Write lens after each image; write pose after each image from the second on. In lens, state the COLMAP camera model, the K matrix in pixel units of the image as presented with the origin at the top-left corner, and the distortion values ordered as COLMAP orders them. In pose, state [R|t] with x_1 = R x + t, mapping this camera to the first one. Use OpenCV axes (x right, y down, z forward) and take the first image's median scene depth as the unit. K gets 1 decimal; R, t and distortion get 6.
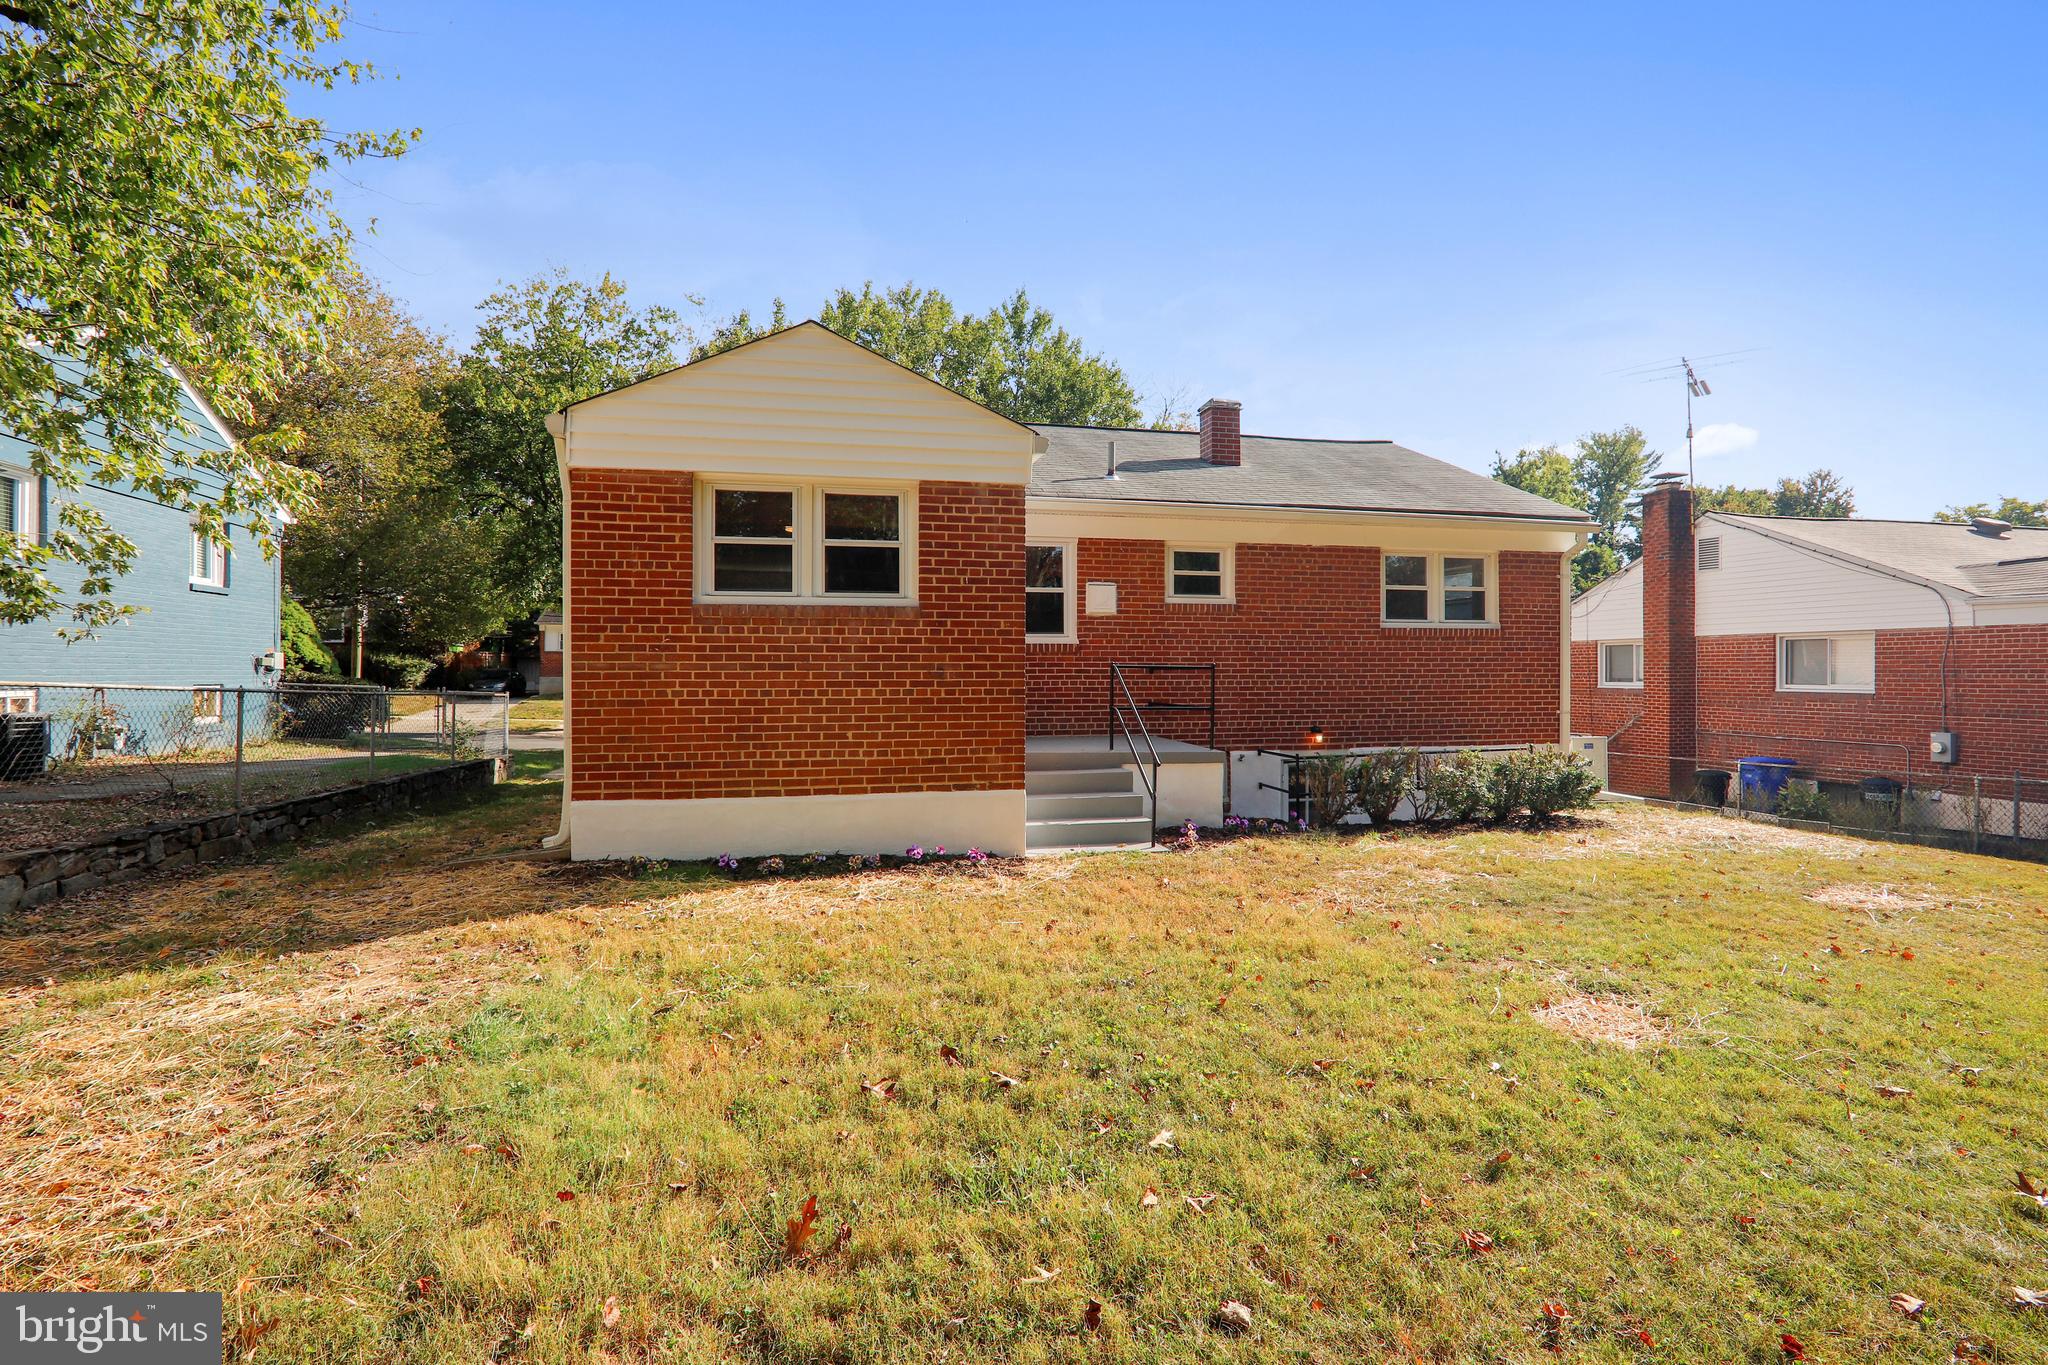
lens RADIAL K [[1005.1, 0, 1016.2], [0, 1005.1, 676.2], [0, 0, 1]] dist [-0.007949, -0.001300]
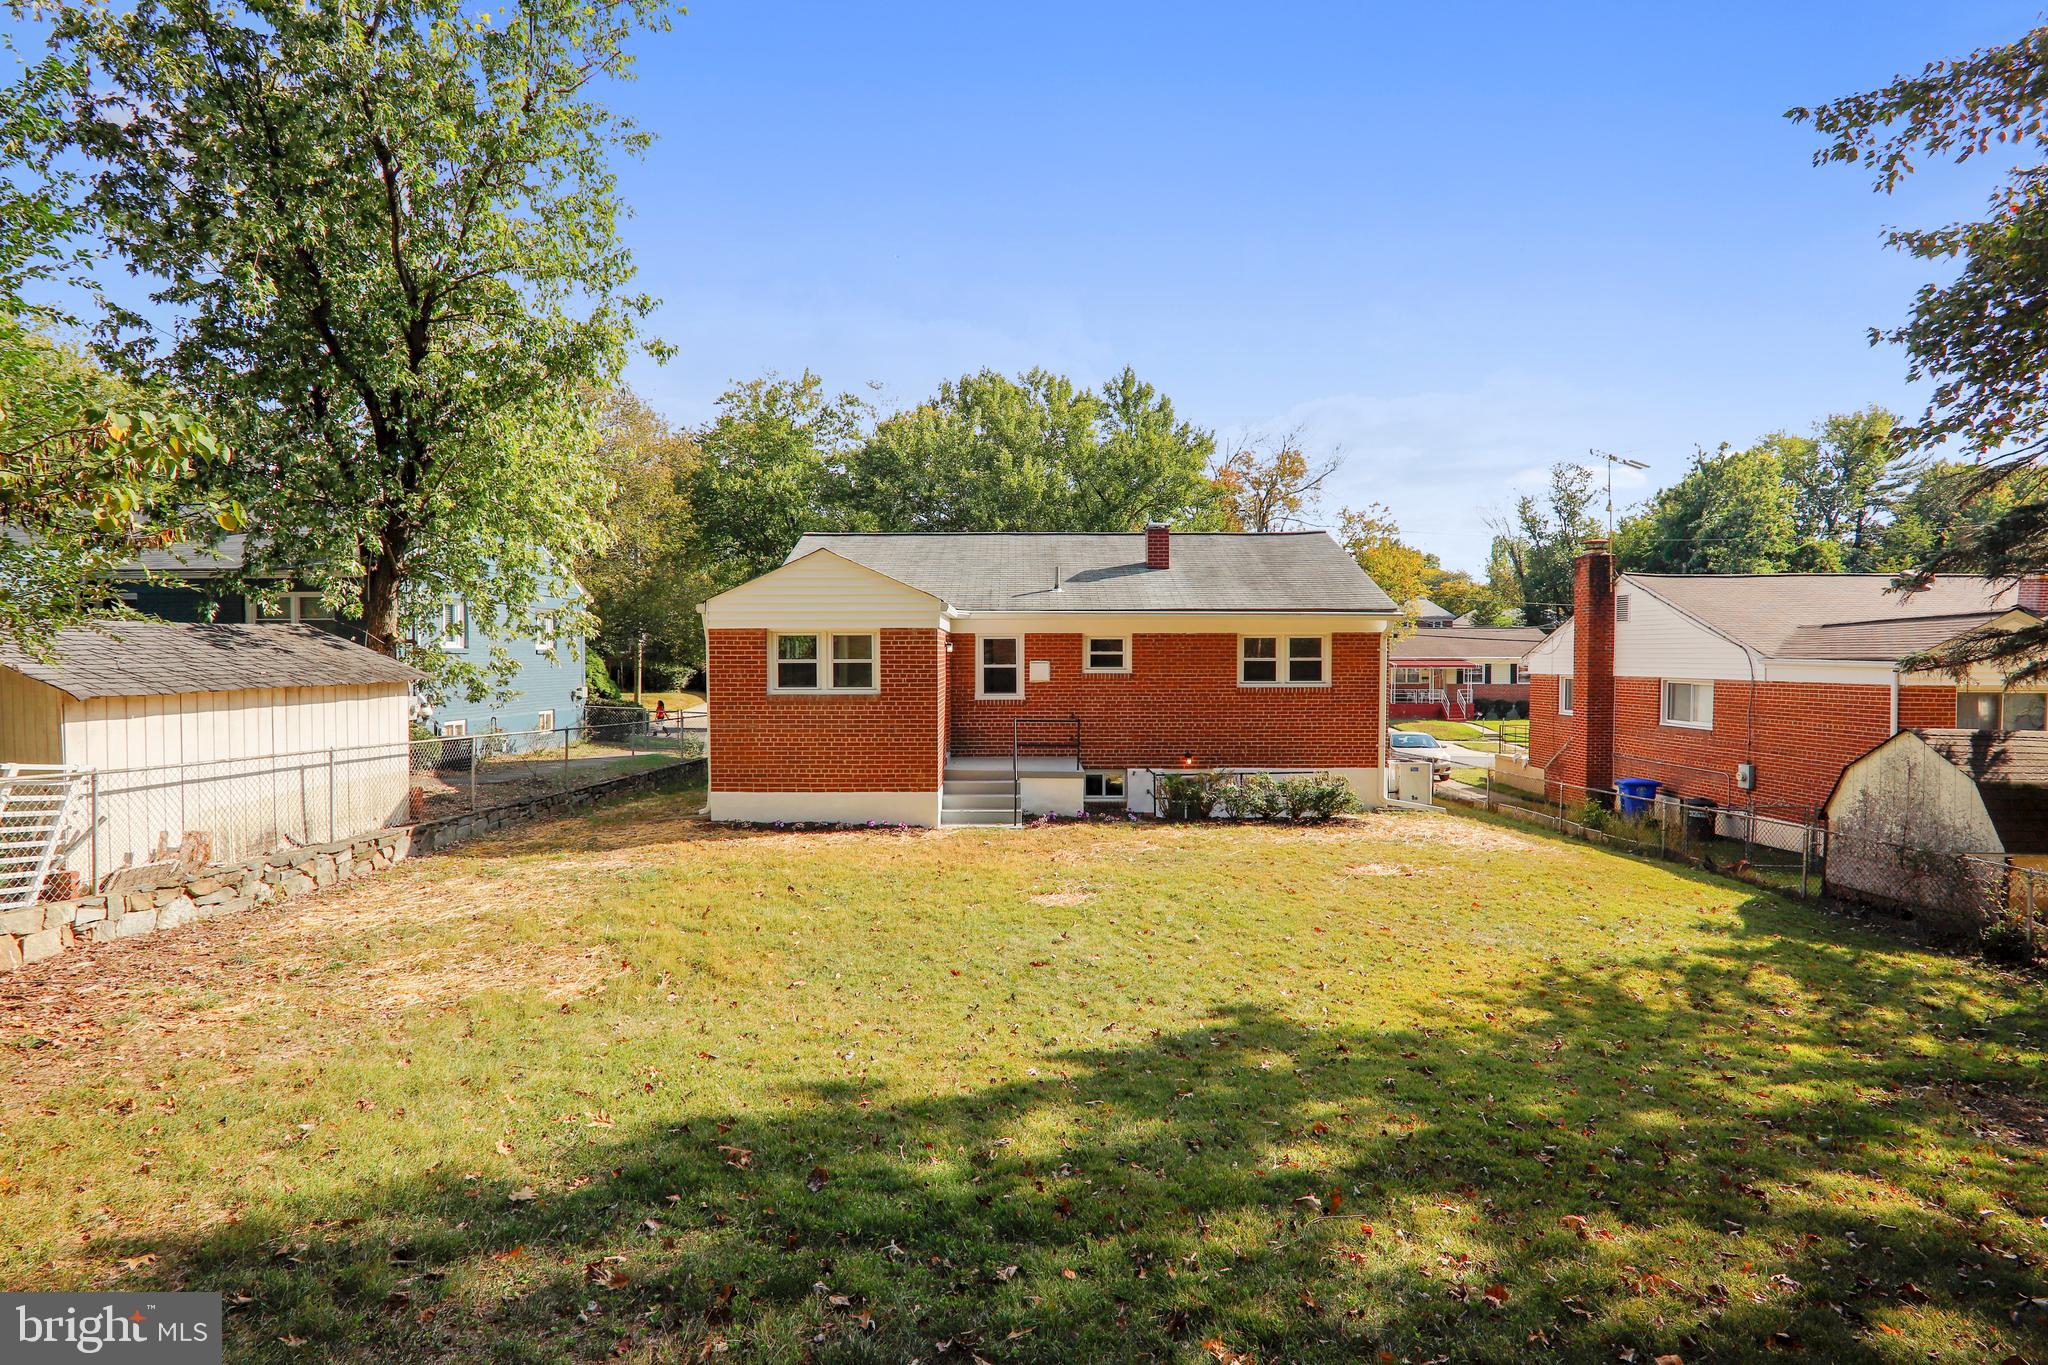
lens RADIAL K [[1002.8, 0, 1021.2], [0, 1002.8, 699.3], [0, 0, 1]] dist [-0.000055, -0.000201]
pose [[0.974376, 0.009177, -0.224738, 0.412329], [-0.000742, 0.999293, 0.037591, -0.092325], [0.224924, -0.036461, 0.973694, -0.549885]]
